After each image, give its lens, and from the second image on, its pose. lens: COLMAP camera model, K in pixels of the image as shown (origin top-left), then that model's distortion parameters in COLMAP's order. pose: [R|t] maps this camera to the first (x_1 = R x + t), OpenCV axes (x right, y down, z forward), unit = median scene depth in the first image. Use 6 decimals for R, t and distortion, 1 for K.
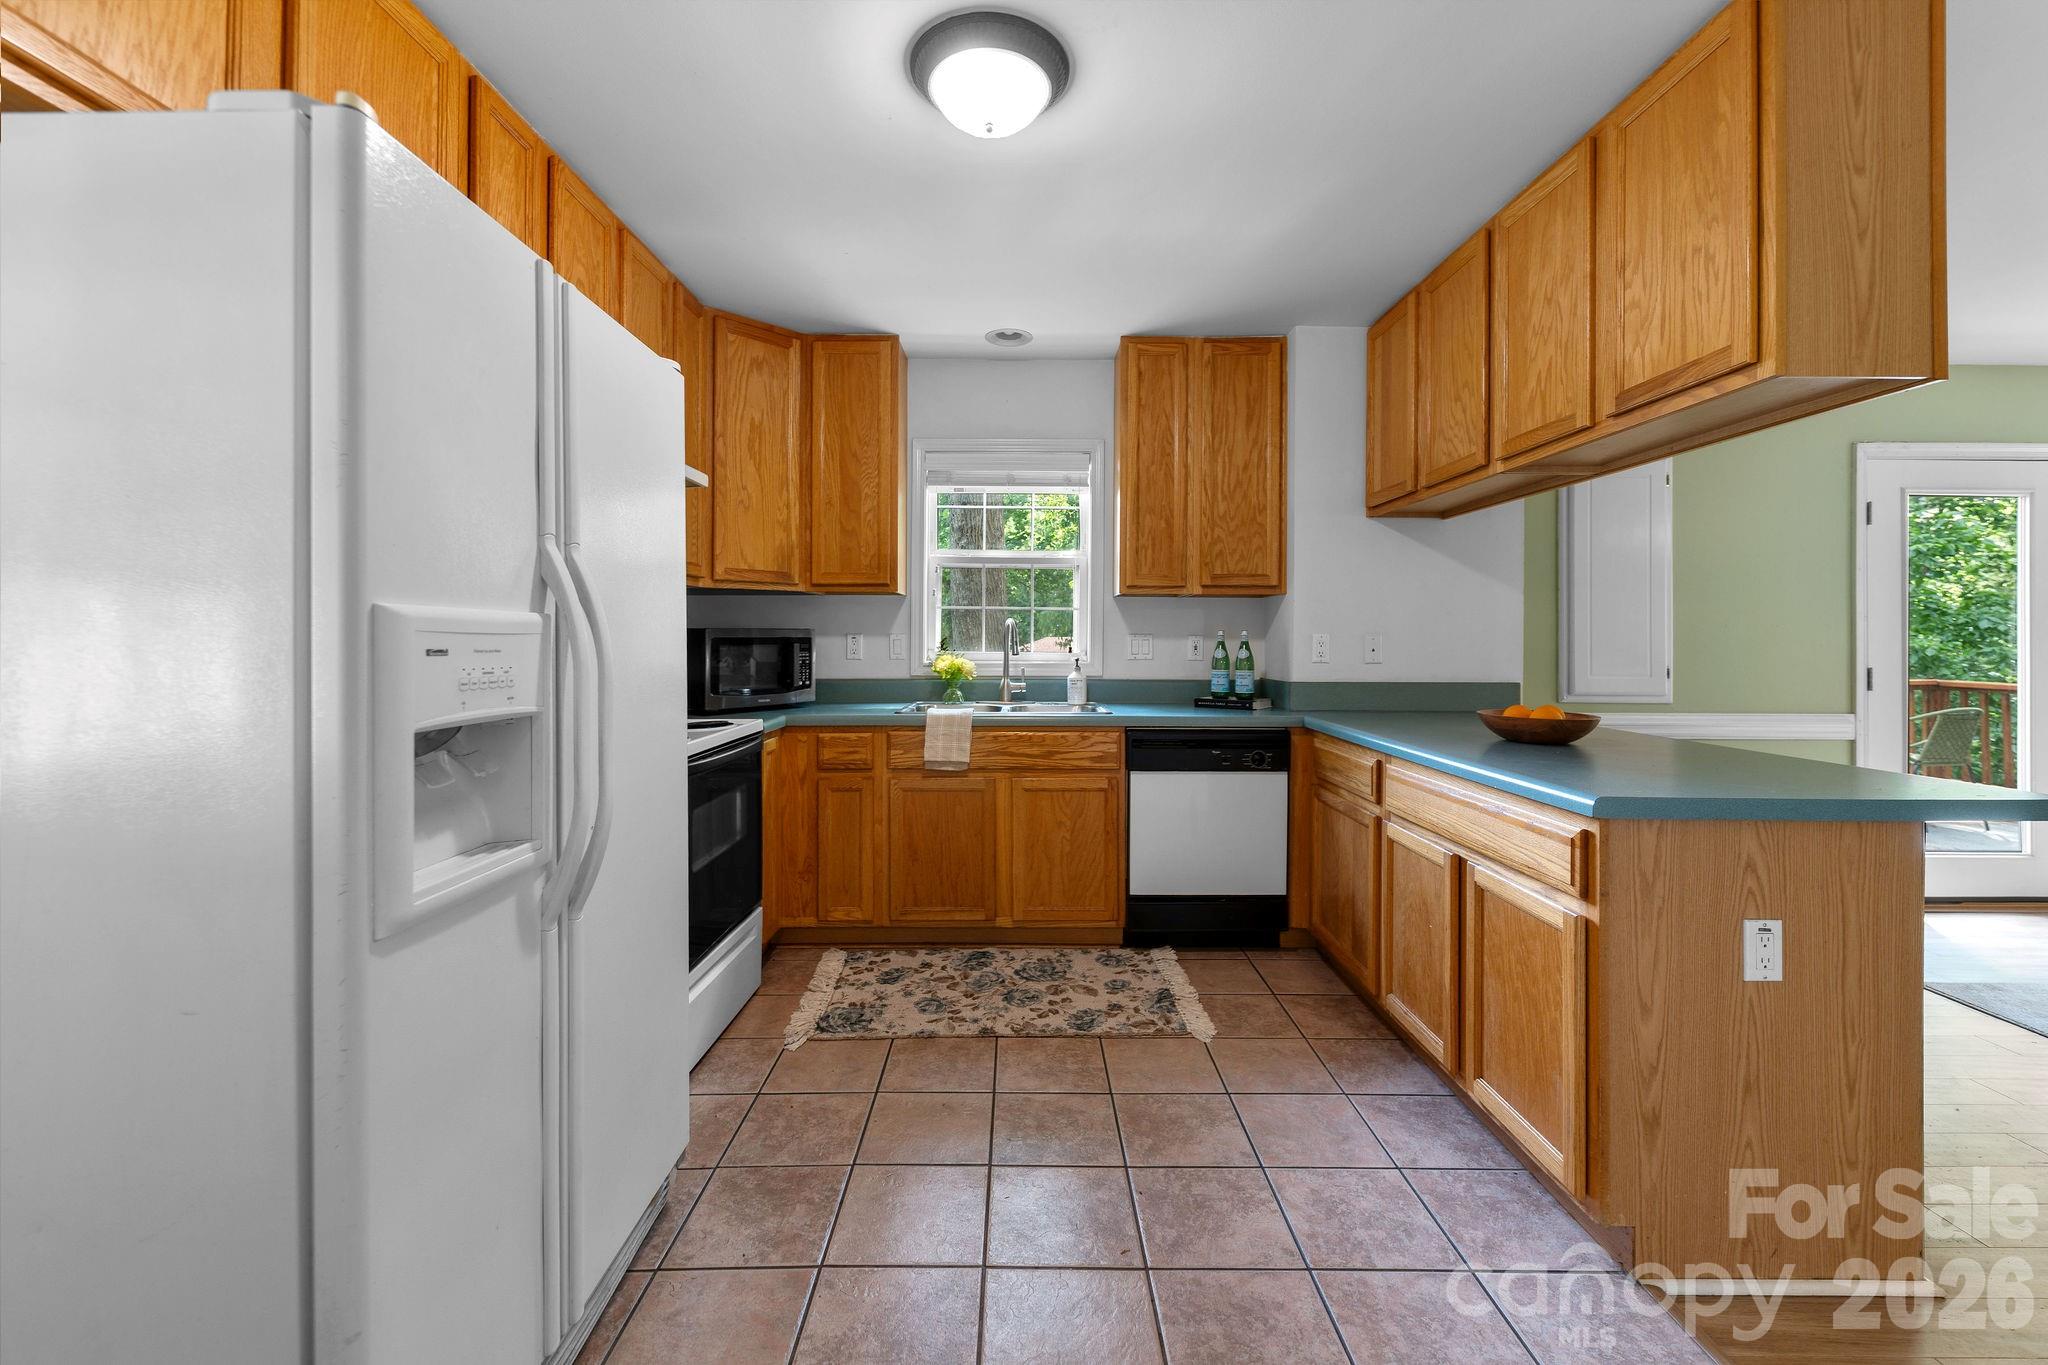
lens RADIAL K [[835.6, 0, 1021.2], [0, 835.6, 643.9], [0, 0, 1]] dist [-0.001049, -0.000062]
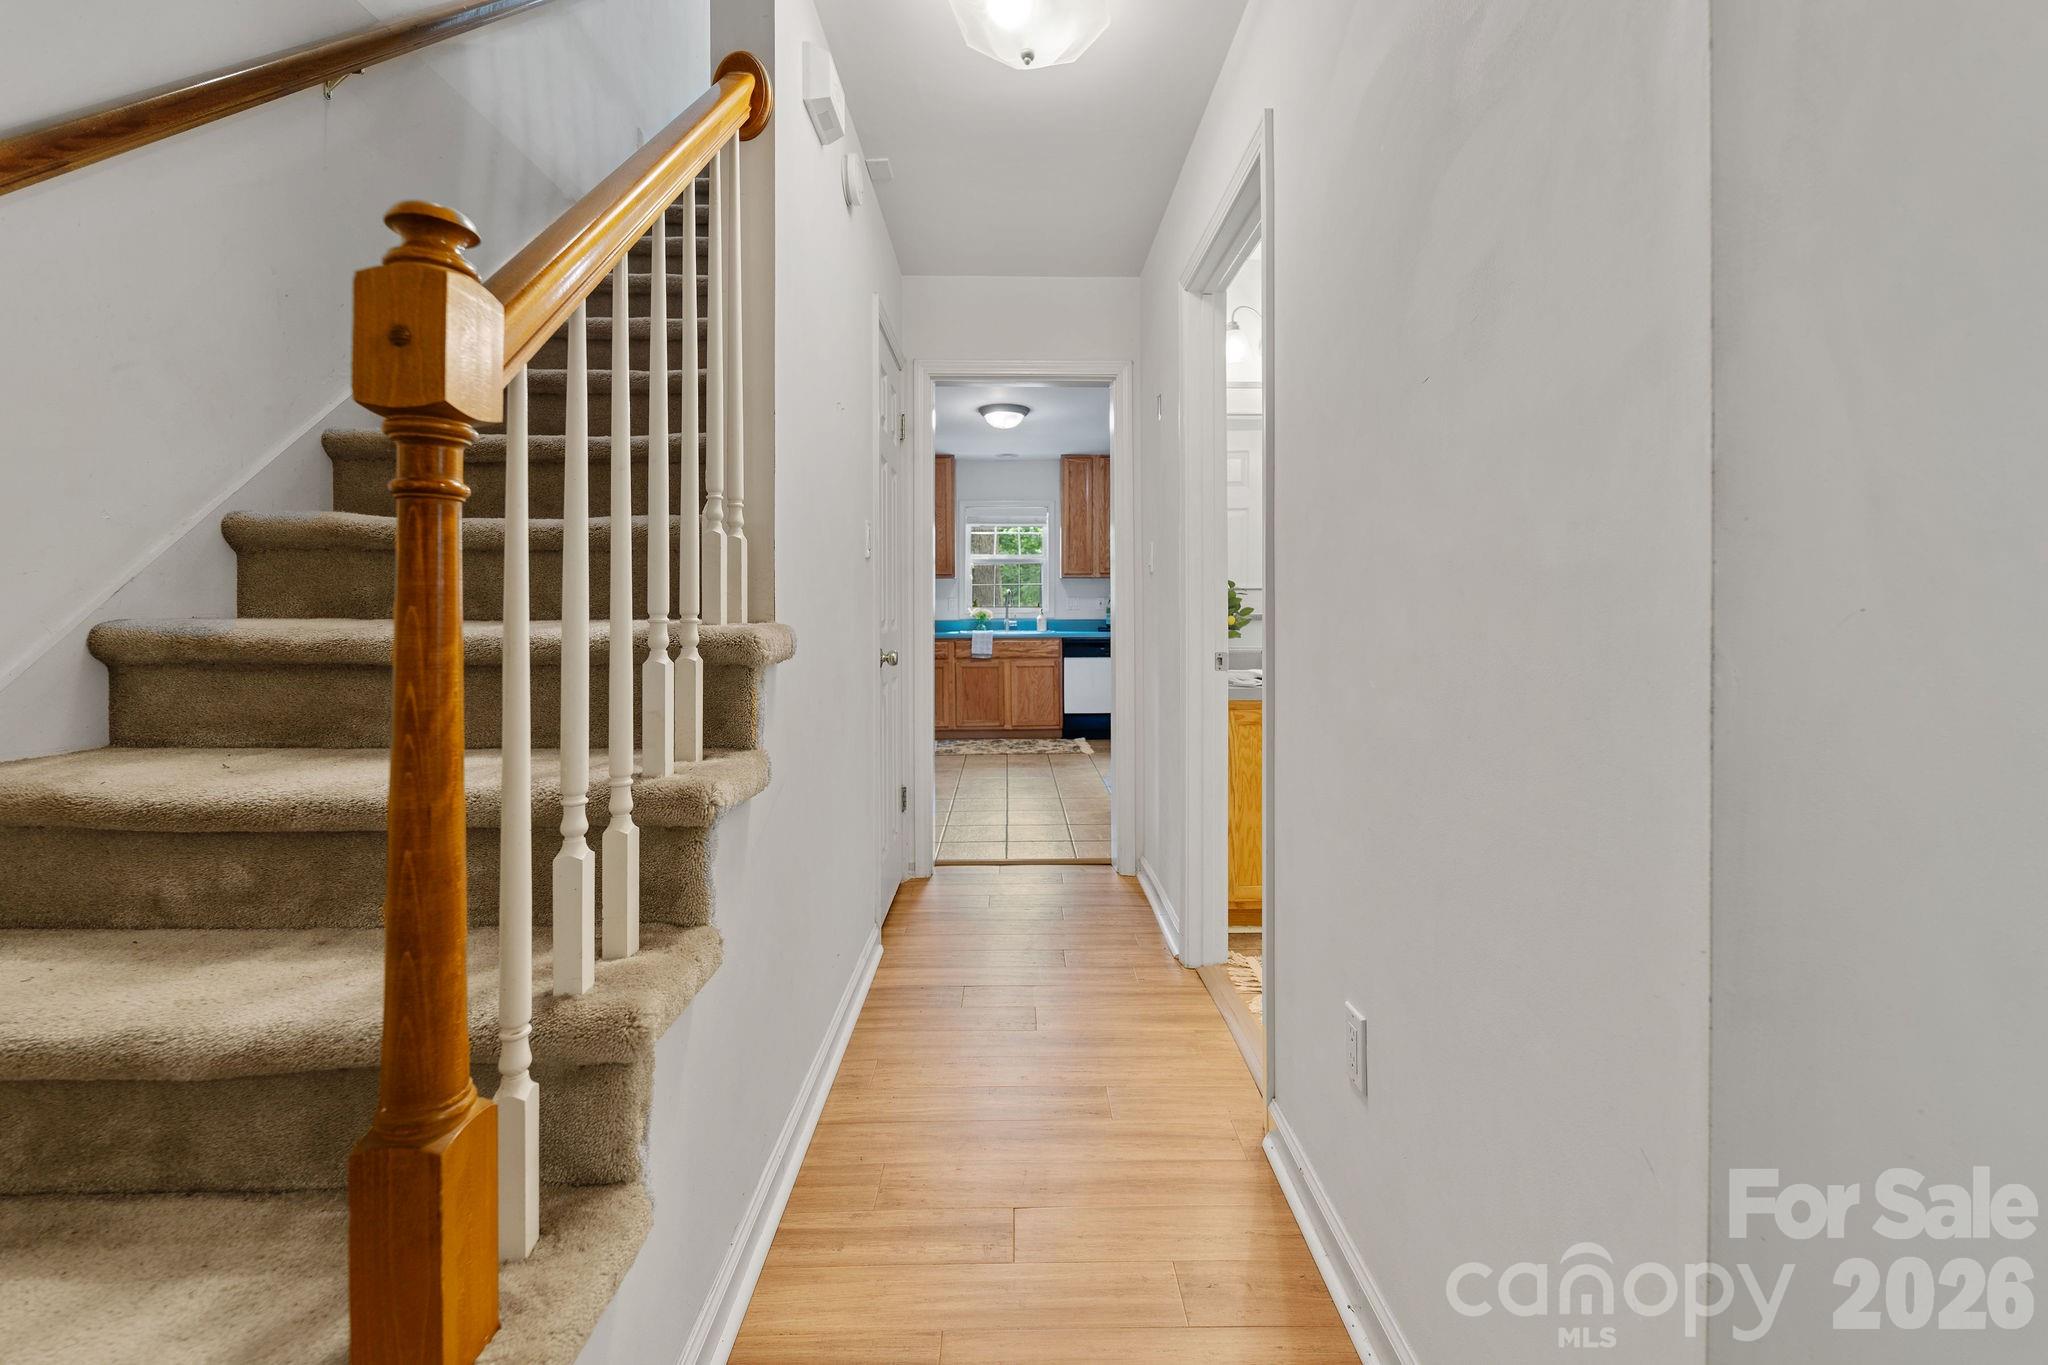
lens RADIAL K [[854.7, 0, 1025.2], [0, 854.7, 605.6], [0, 0, 1]] dist [0.001011, -0.000252]
pose [[0.999794, -0.009831, 0.017765, -0.011616], [0.010050, 0.999874, -0.012254, 0.036352], [-0.017643, 0.012430, 0.999767, -1.164909]]
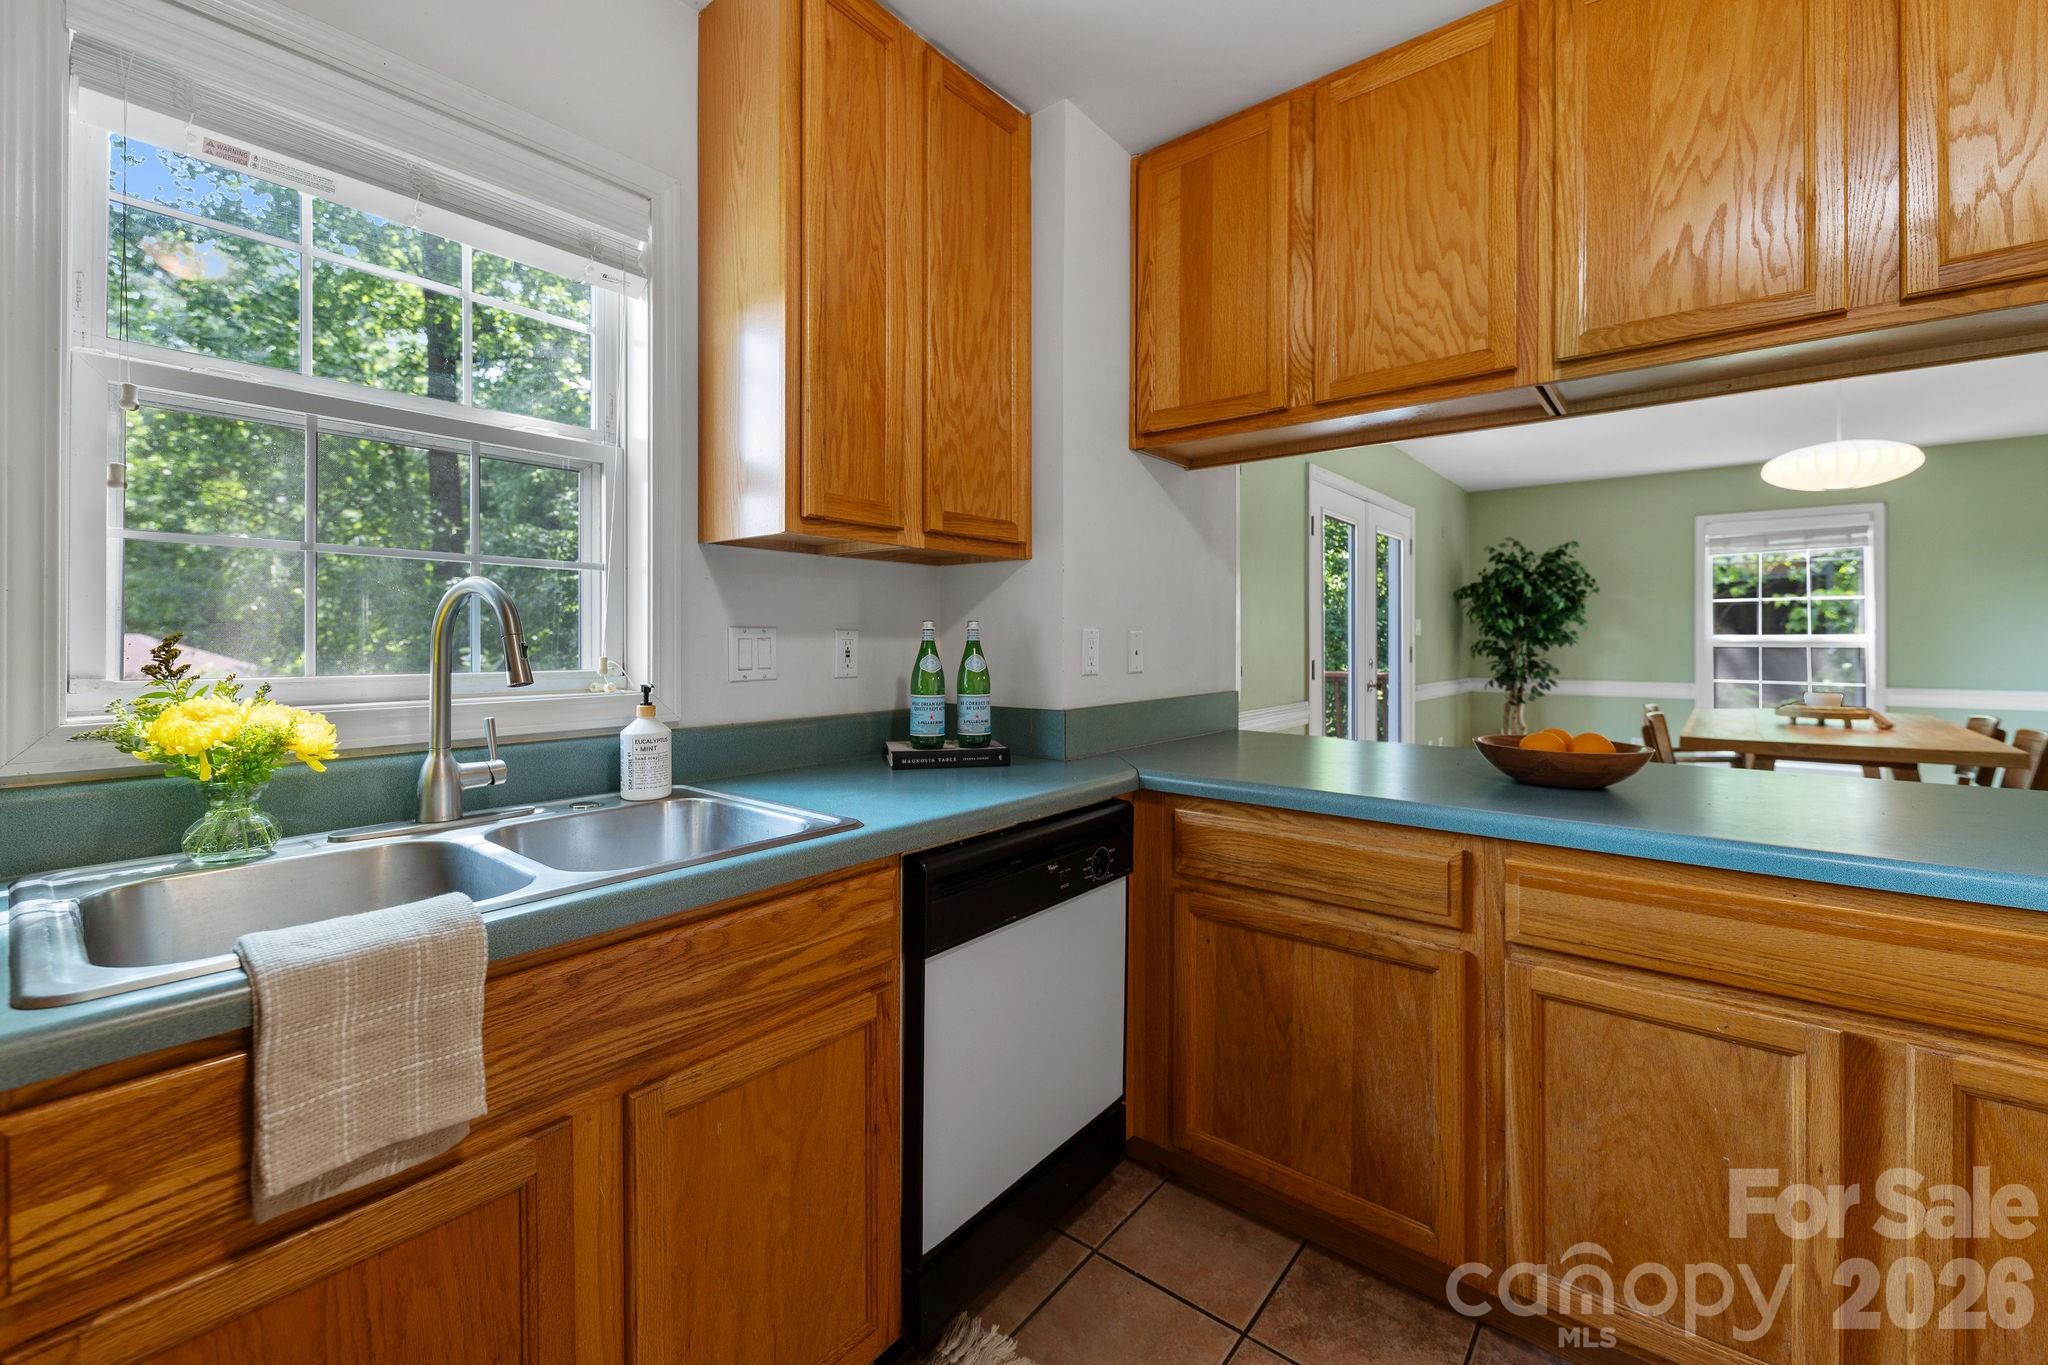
lens RADIAL K [[835.6, 0, 1021.2], [0, 835.6, 643.9], [0, 0, 1]] dist [-0.001049, -0.000062]
pose [[0.634737, -0.008466, 0.772682, -0.140623], [0.006107, 0.999964, 0.005940, -0.004083], [-0.772704, 0.000948, 0.634765, 0.635436]]
